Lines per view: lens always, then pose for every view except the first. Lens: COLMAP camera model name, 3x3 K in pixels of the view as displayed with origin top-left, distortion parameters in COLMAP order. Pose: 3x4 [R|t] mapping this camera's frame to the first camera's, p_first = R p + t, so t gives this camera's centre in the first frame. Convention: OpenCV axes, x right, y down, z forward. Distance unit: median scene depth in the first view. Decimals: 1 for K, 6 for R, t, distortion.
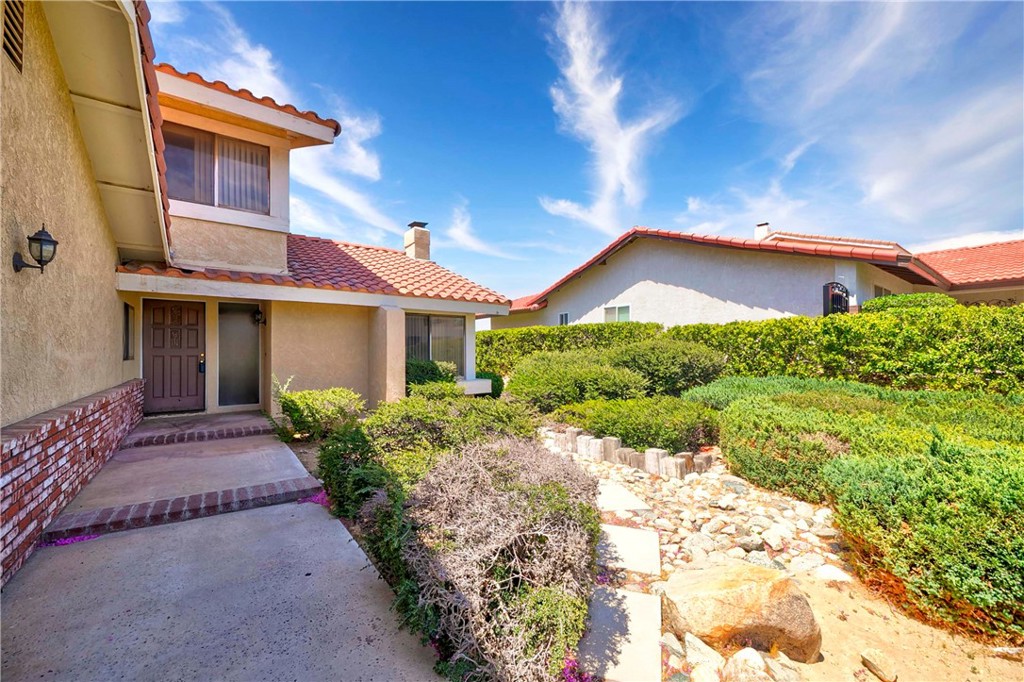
lens RADIAL K [[387.6, 0, 511.6], [0, 387.6, 349.7], [0, 0, 1]] dist [-0.022828, -0.001301]
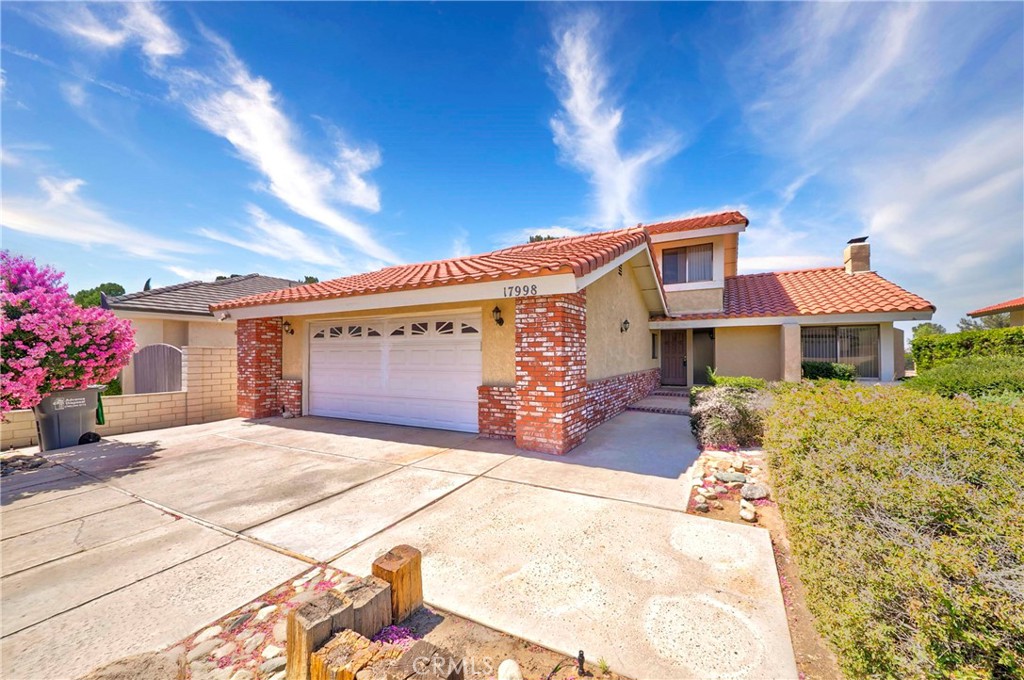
lens RADIAL K [[362.3, 0, 532.1], [0, 362.3, 346.2], [0, 0, 1]] dist [-0.010565, -0.004051]
pose [[0.393125, -0.020376, -0.919259, 0.547601], [-0.000318, 0.999751, -0.022296, 0.000826], [0.919485, 0.009058, 0.393021, -0.416184]]
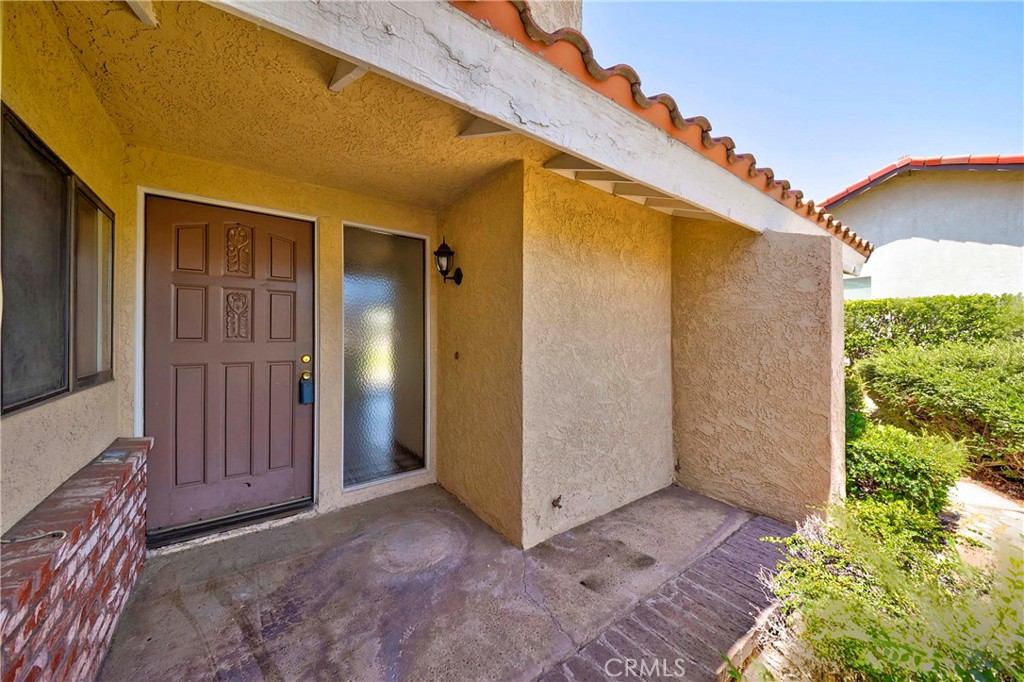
lens RADIAL K [[362.3, 0, 508.2], [0, 362.3, 335.6], [0, 0, 1]] dist [-0.010565, -0.004051]
pose [[0.999232, 0.005619, -0.038790, -0.566528], [-0.005477, 0.999978, 0.003771, -0.011242], [0.038811, -0.003555, 0.999240, 0.616982]]
